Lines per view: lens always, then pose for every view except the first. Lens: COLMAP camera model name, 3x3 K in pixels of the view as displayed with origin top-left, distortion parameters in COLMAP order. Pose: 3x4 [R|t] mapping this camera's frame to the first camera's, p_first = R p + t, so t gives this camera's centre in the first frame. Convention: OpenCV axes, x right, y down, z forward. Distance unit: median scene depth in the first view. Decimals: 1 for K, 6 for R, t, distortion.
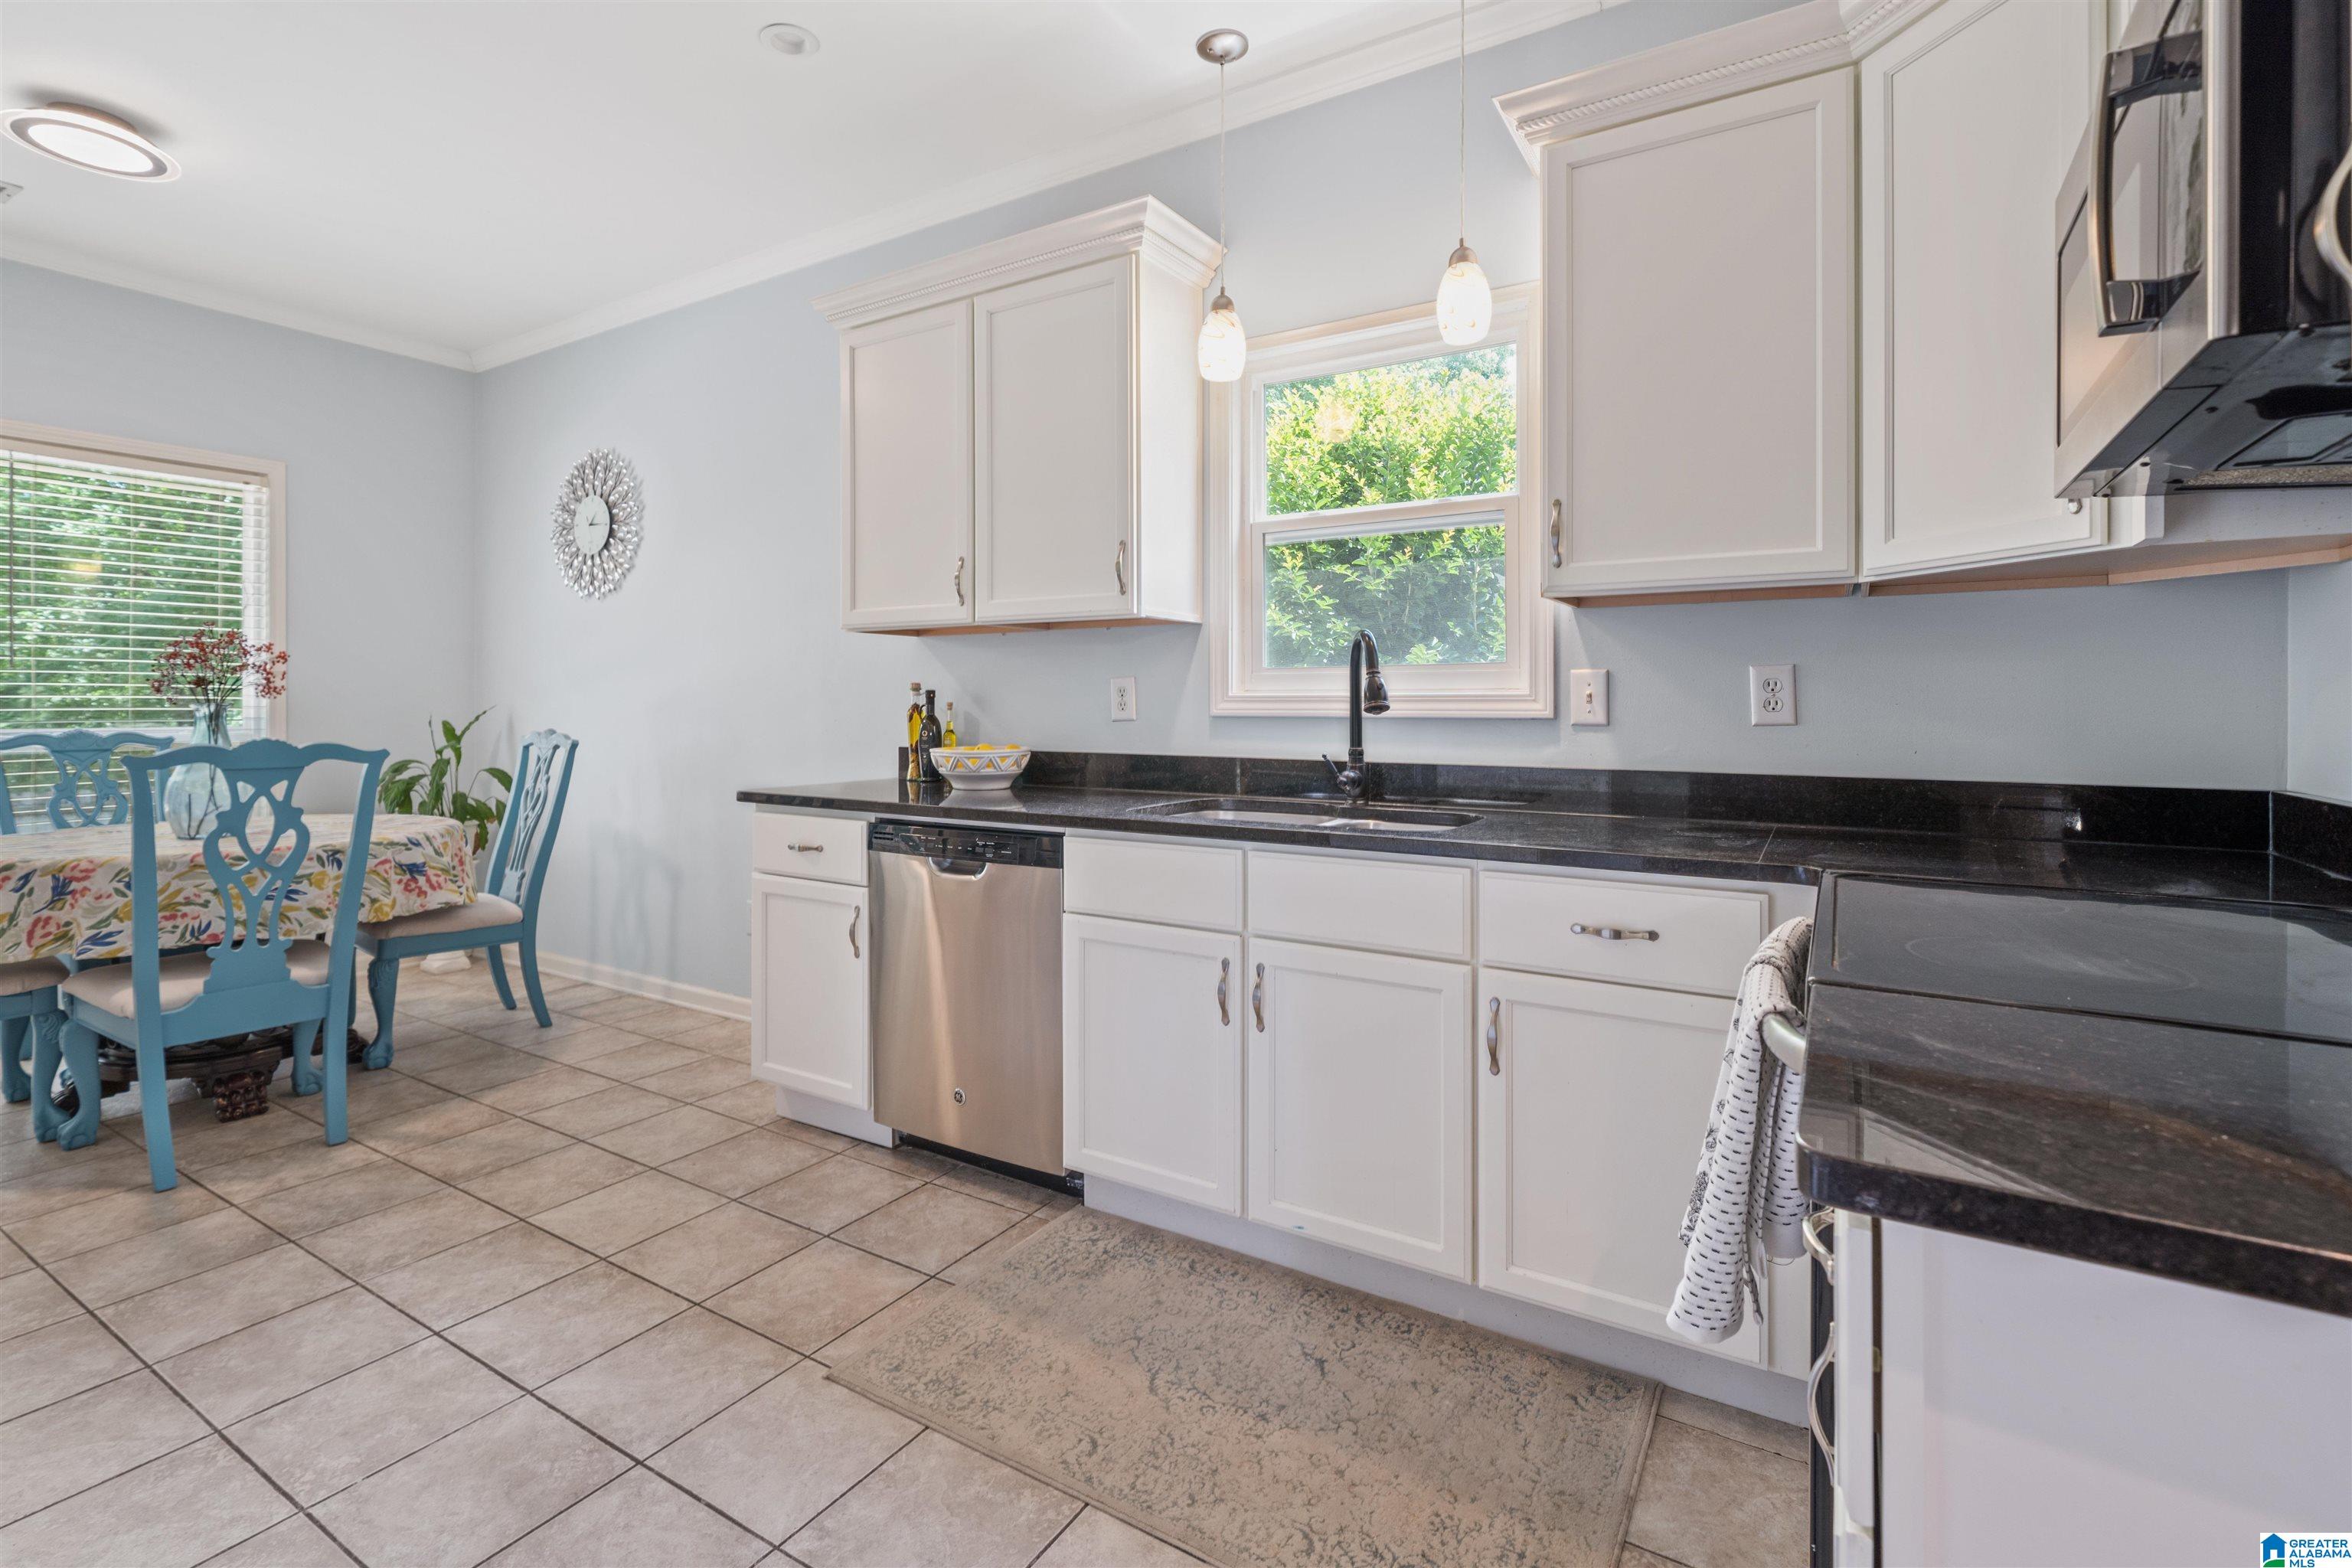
lens RADIAL K [[1074.9, 0, 1161.0], [0, 1074.9, 698.1], [0, 0, 1]] dist [-0.002152, -0.000063]
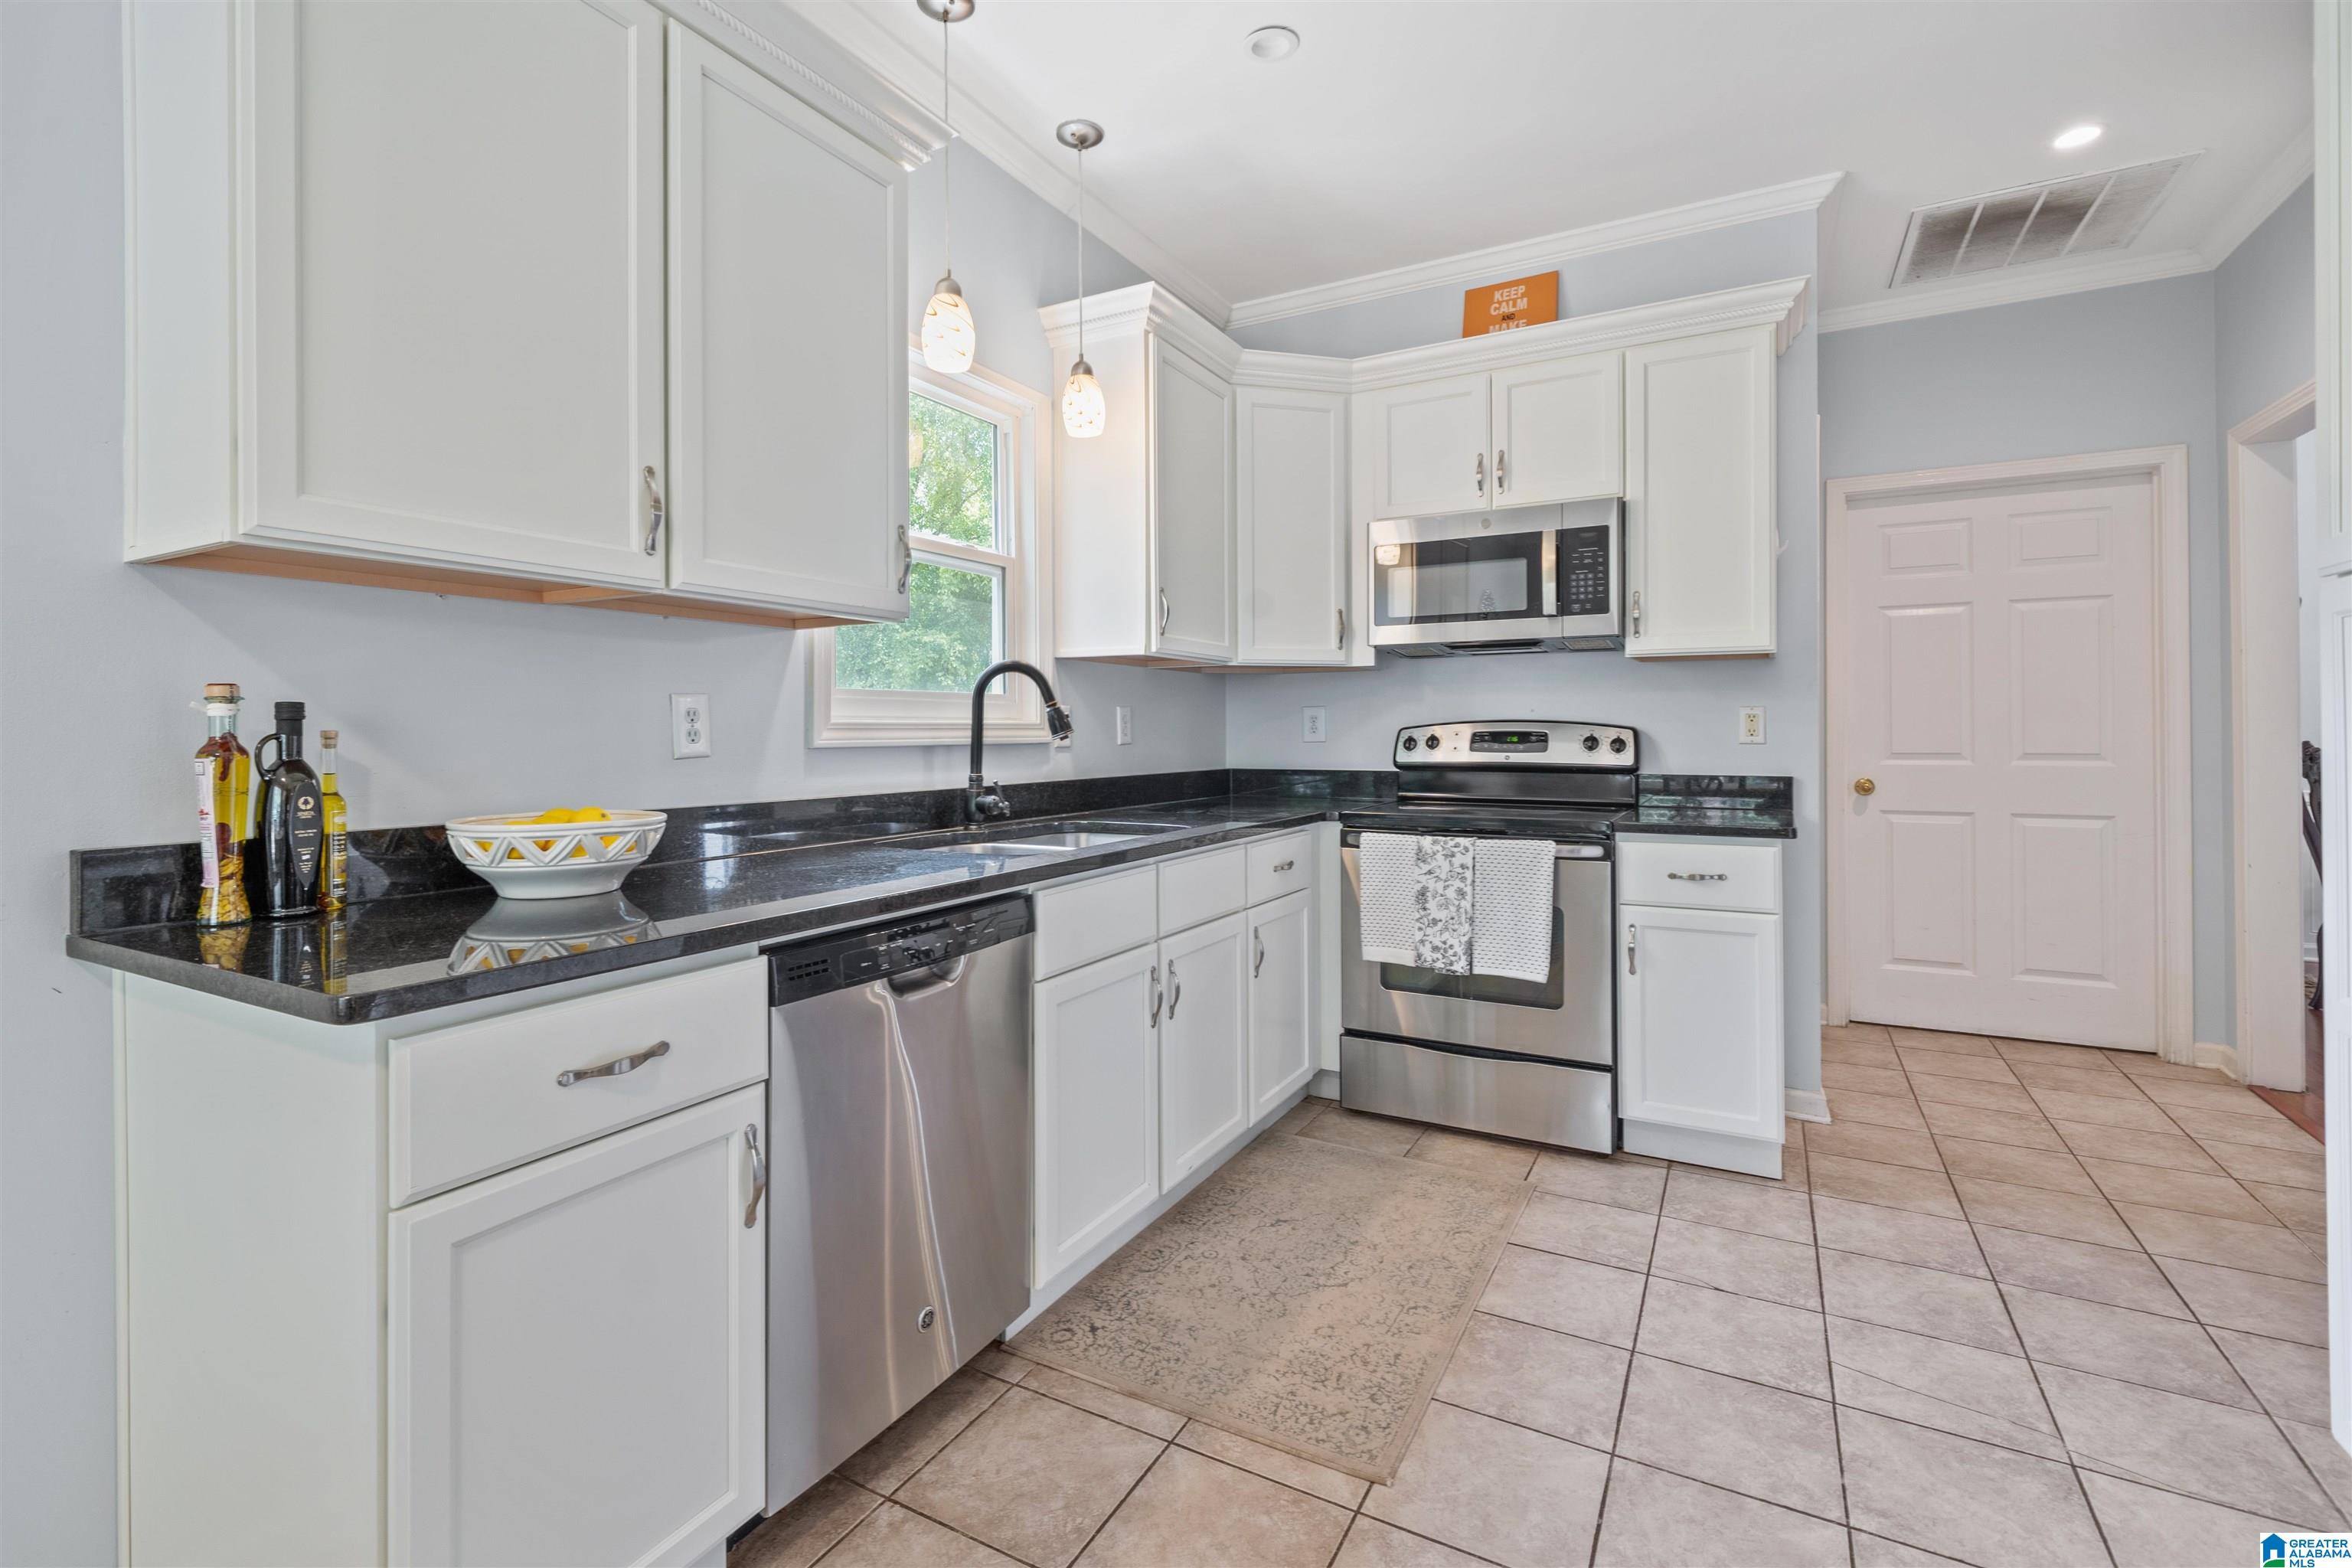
lens RADIAL K [[1074.9, 0, 1134.9], [0, 1074.9, 739.0], [0, 0, 1]] dist [-0.002152, -0.000063]
pose [[-0.042415, -0.004741, 0.999089, -0.915639], [0.000629, 0.999988, 0.004772, 0.008441], [-0.999100, 0.000831, -0.042412, 0.960985]]
